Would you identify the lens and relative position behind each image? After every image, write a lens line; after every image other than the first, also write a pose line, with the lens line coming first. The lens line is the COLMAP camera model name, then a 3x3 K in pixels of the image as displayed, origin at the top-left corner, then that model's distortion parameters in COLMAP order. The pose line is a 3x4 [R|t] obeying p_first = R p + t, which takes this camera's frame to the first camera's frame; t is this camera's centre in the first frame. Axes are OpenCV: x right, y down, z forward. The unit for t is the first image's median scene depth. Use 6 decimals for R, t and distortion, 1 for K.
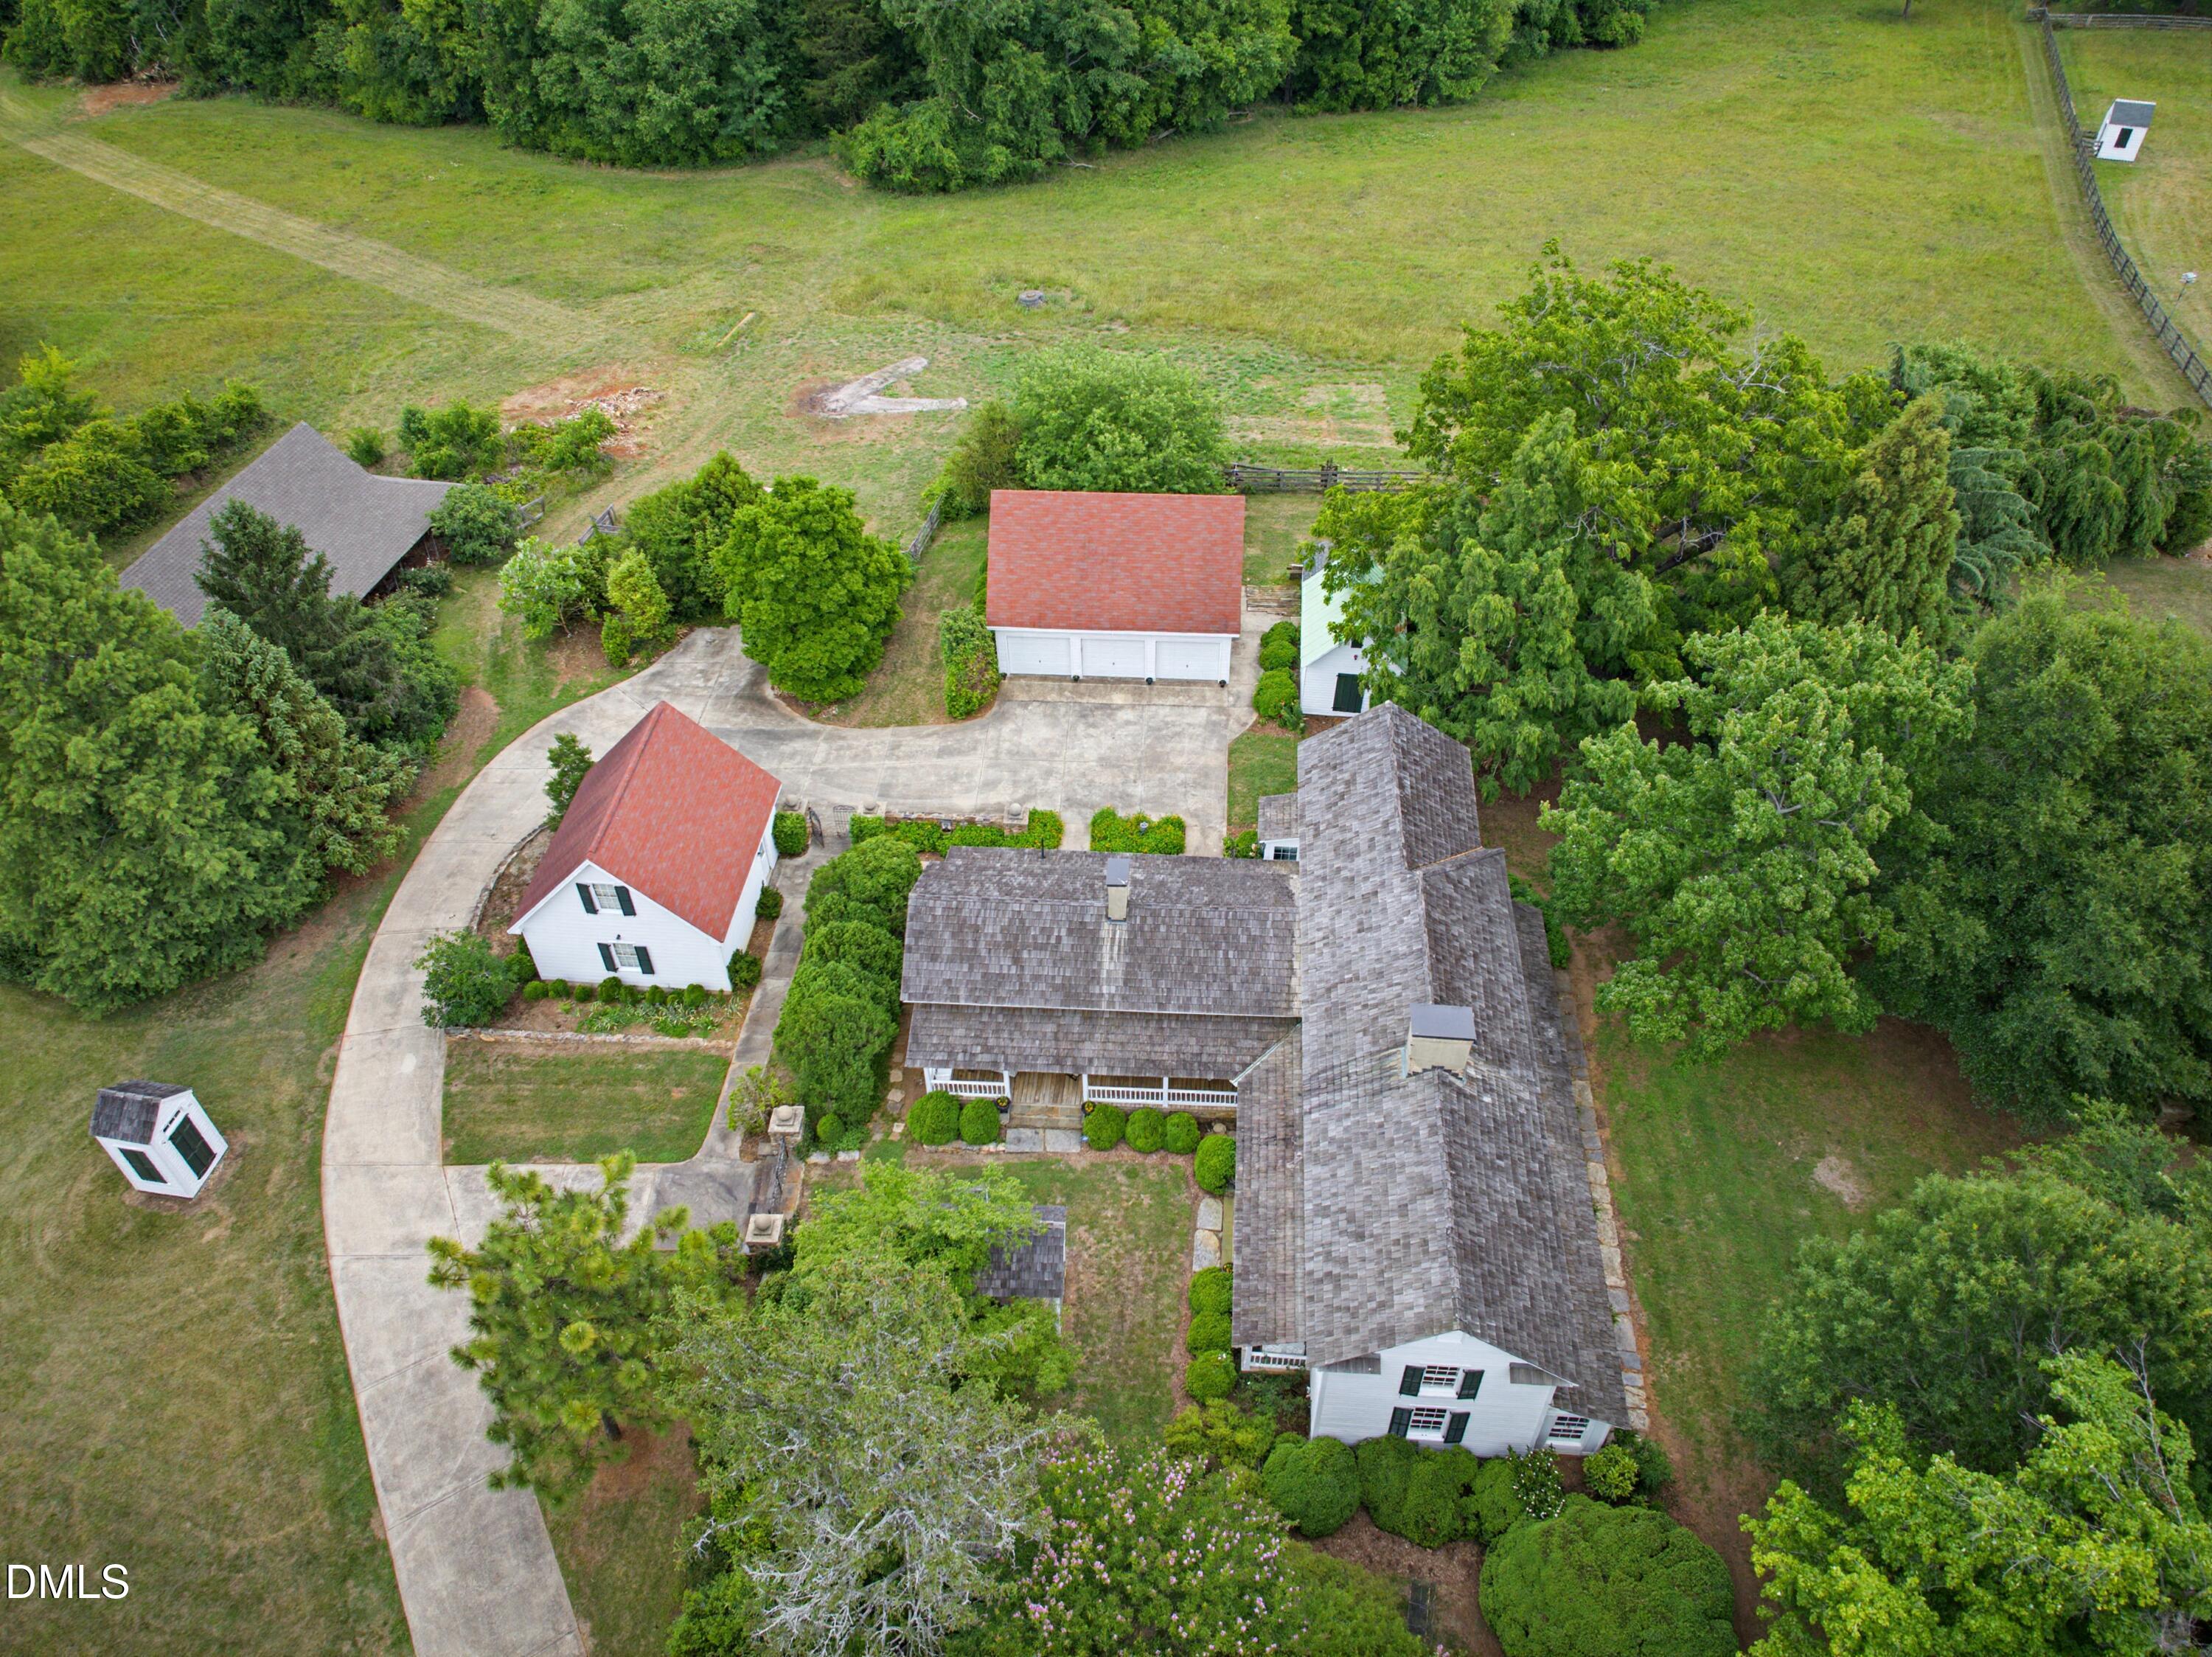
lens RADIAL K [[1556.0, 0, 1106.0], [0, 1556.0, 828.5], [0, 0, 1]] dist [0.002171, -0.000304]
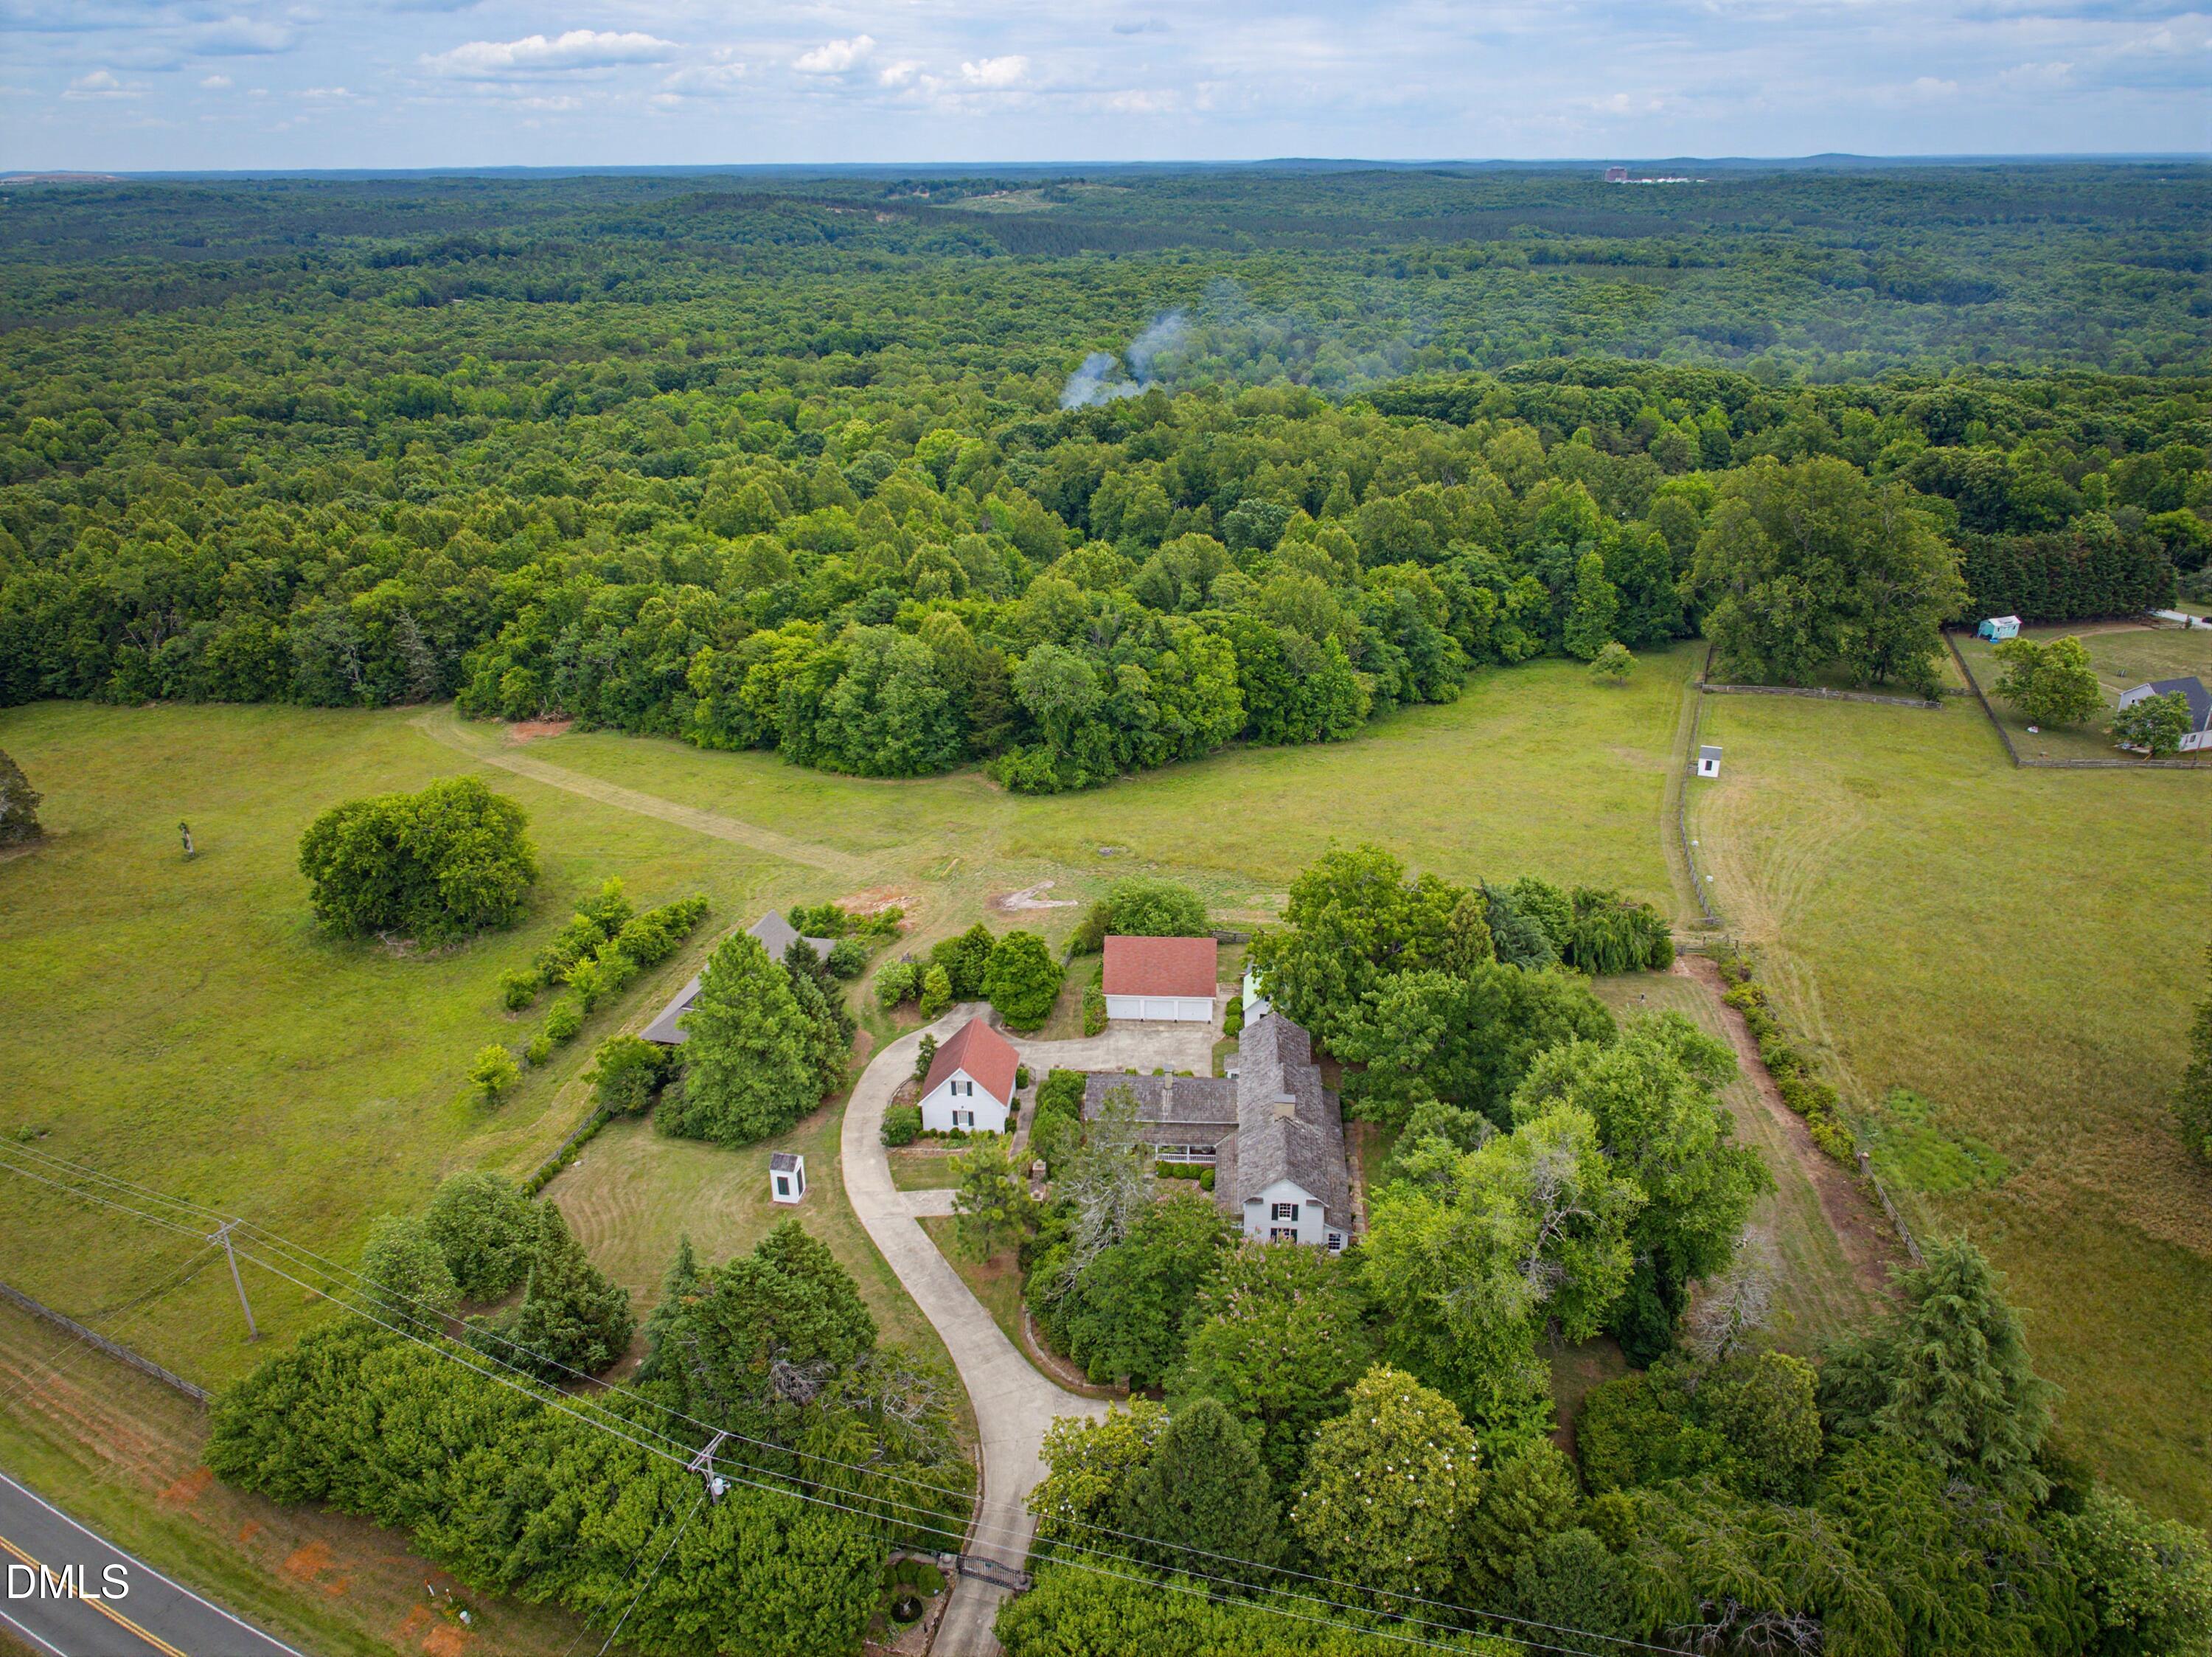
lens RADIAL K [[1556.0, 0, 1106.0], [0, 1556.0, 828.5], [0, 0, 1]] dist [0.002171, -0.000304]
pose [[0.999997, 0.001297, 0.001923, -0.070931], [-0.000602, 0.945811, -0.324717, 0.341268], [-0.002240, 0.324715, 0.945809, -1.102448]]
